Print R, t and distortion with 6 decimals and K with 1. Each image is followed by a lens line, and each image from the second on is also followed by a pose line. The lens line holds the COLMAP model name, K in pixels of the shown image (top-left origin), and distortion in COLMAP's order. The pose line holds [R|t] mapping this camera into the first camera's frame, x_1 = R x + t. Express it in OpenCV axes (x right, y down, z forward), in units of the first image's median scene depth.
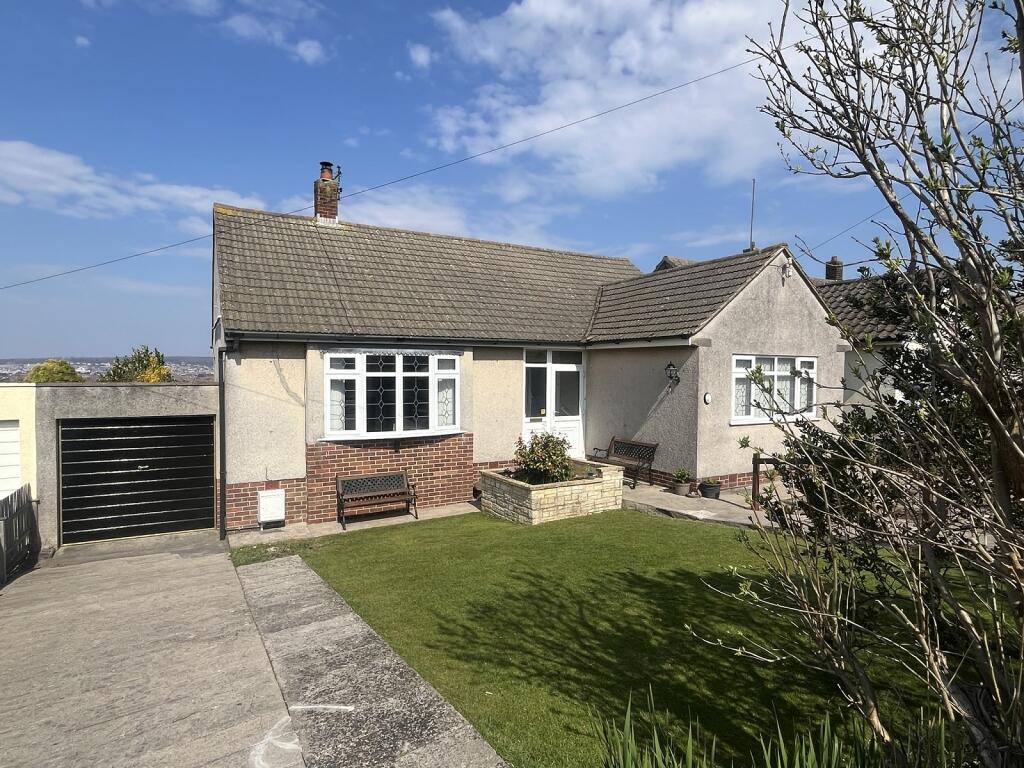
lens RADIAL K [[566.9, 0, 515.5], [0, 566.9, 381.3], [0, 0, 1]] dist [0.000221, -0.001175]
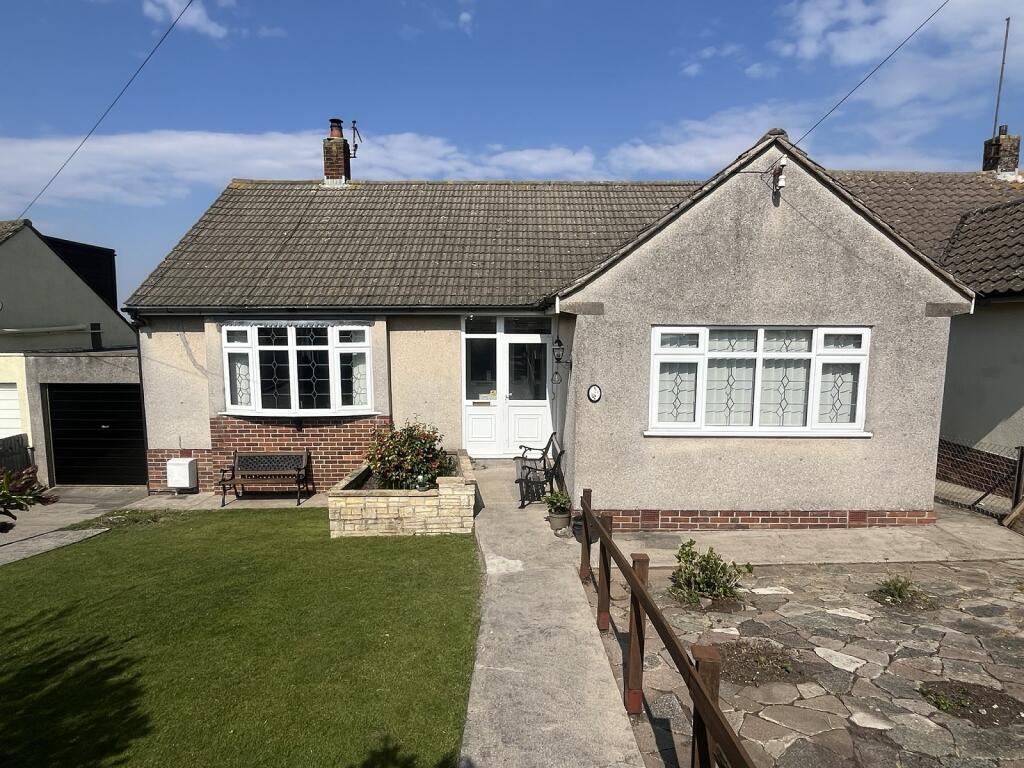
lens RADIAL K [[578.7, 0, 513.1], [0, 578.7, 384.4], [0, 0, 1]] dist [0.001553, -0.000107]
pose [[0.869991, 0.048513, -0.490676, 0.584795], [-0.005900, 0.996101, 0.088023, -0.039119], [0.493033, -0.073684, 0.866885, 0.366810]]
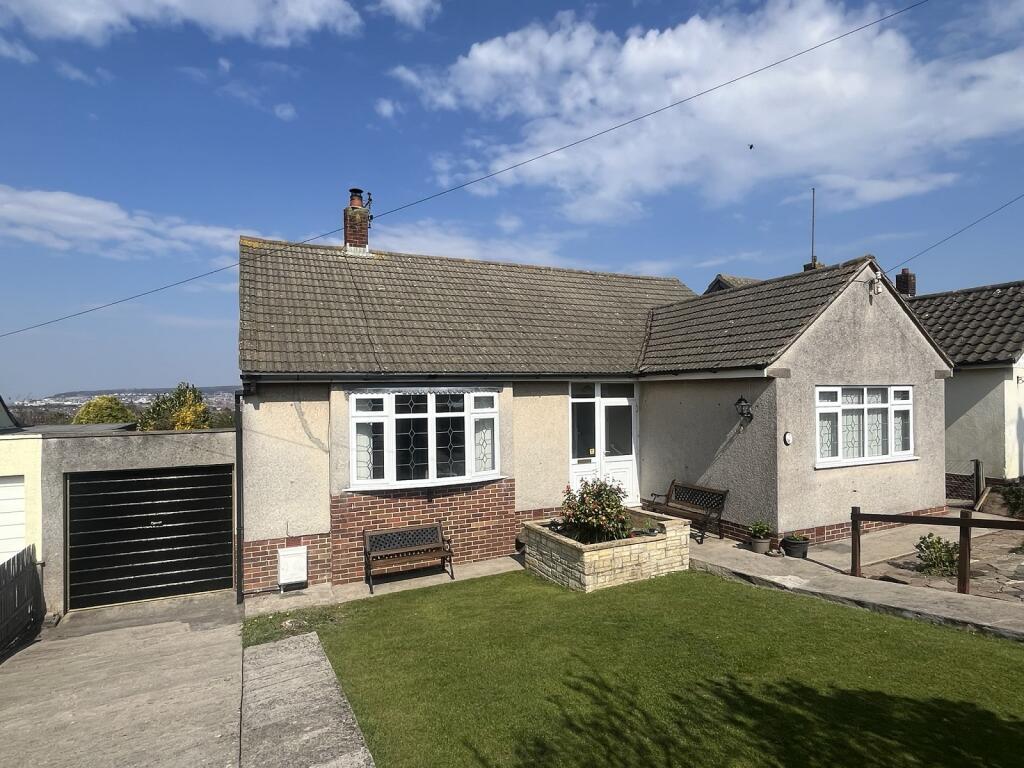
lens RADIAL K [[566.4, 0, 512.0], [0, 566.4, 384.0], [0, 0, 1]] dist [0.001052, -0.001215]
pose [[0.996912, -0.019599, -0.076048, -0.008703], [0.016836, 0.999181, -0.036806, -0.027262], [0.076707, 0.035412, 0.996425, 0.114478]]
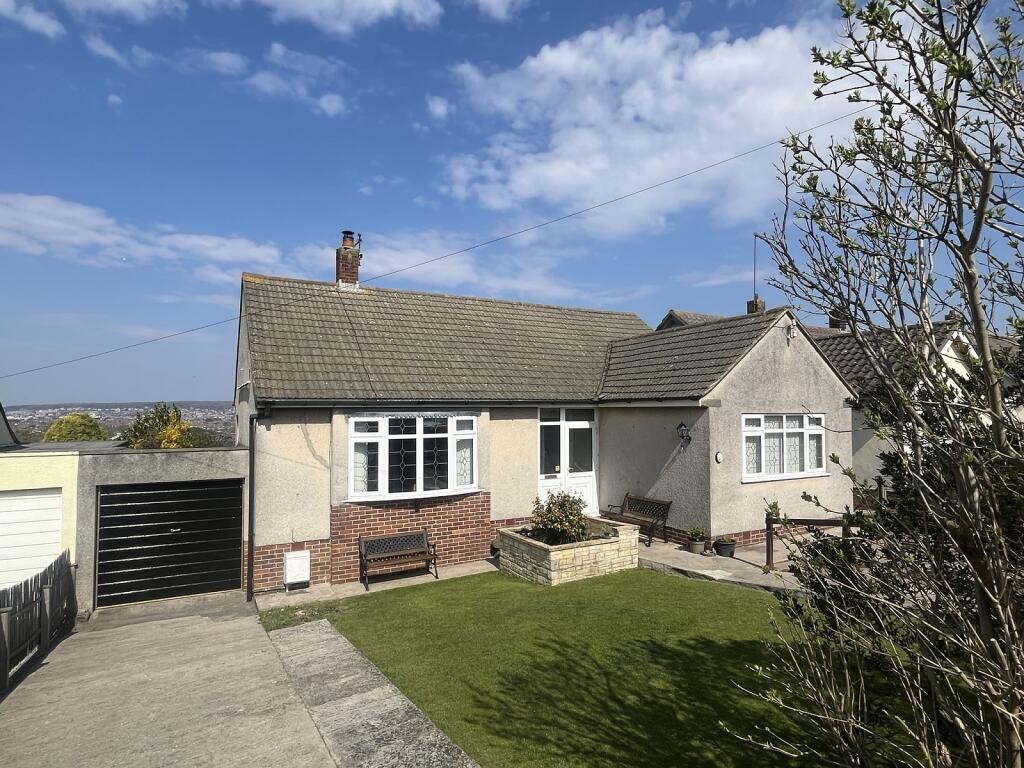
lens RADIAL K [[566.4, 0, 512.0], [0, 566.4, 384.0], [0, 0, 1]] dist [0.001052, -0.001215]
pose [[0.999818, -0.010784, -0.015736, -0.019052], [0.009689, 0.997634, -0.068059, -0.036258], [0.016433, 0.067895, 0.997557, -0.040501]]
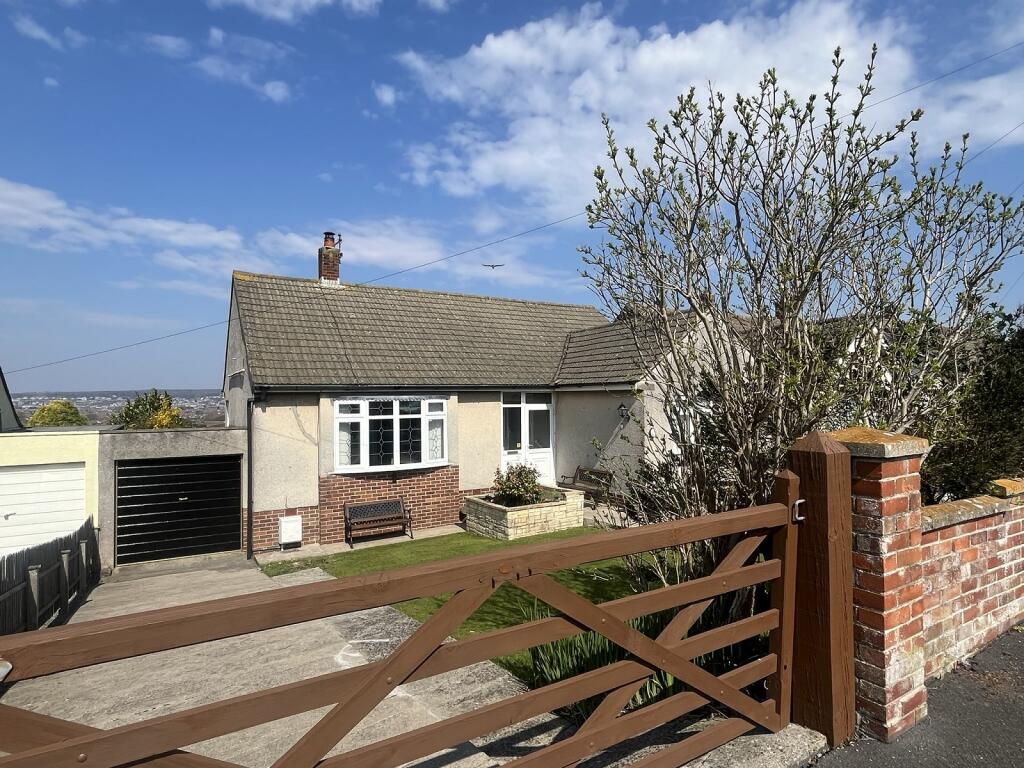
lens RADIAL K [[566.4, 0, 512.0], [0, 566.4, 384.0], [0, 0, 1]] dist [0.001052, -0.001215]
pose [[0.999633, -0.014499, 0.022905, 0.012651], [0.015510, 0.998884, -0.044613, -0.024874], [-0.022232, 0.044952, 0.998742, -0.205087]]
